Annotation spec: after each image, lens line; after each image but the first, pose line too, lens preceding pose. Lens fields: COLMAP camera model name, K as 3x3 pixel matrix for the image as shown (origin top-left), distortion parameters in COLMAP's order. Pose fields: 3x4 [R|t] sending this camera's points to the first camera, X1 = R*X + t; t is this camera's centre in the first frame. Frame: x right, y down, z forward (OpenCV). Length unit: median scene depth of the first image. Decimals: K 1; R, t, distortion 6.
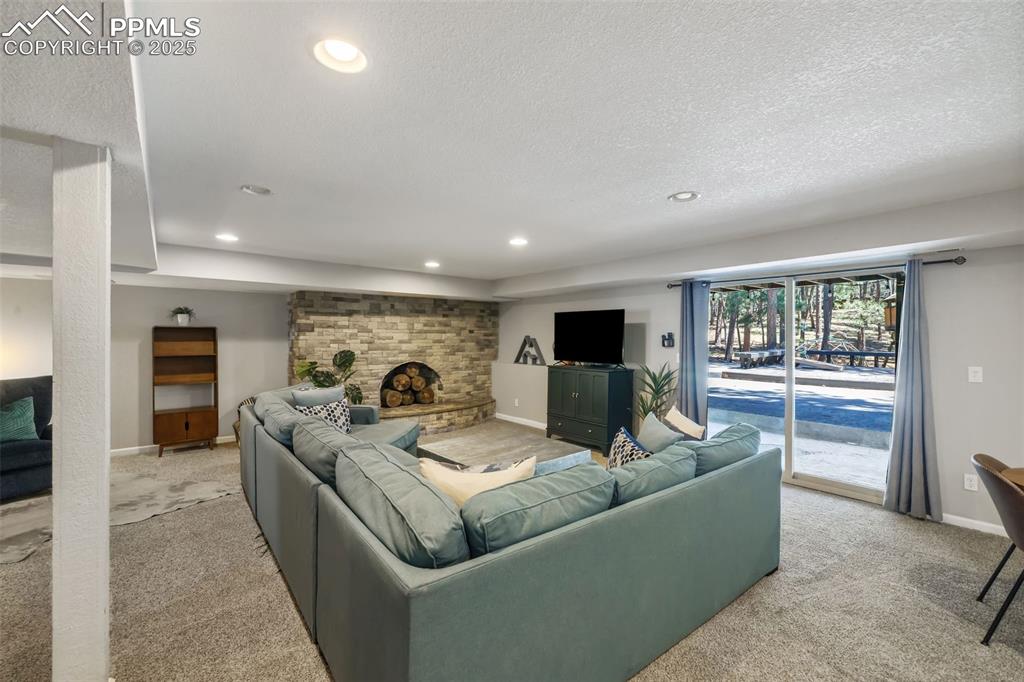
lens RADIAL K [[432.6, 0, 508.5], [0, 432.6, 338.9], [0, 0, 1]] dist [0.001444, -0.000123]
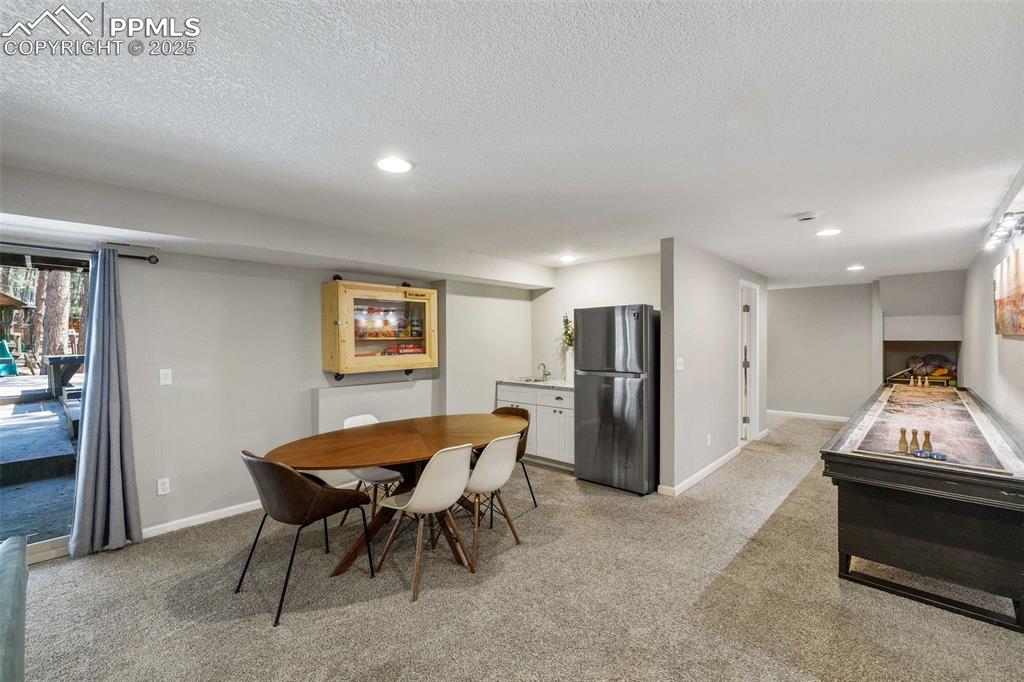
lens RADIAL K [[432.6, 0, 515.1], [0, 432.6, 341.9], [0, 0, 1]] dist [0.001444, -0.000123]
pose [[-0.151224, -0.007165, 0.988474, -0.108319], [0.005937, 0.999949, 0.008157, -0.007666], [-0.988482, 0.007102, -0.151174, 1.317117]]
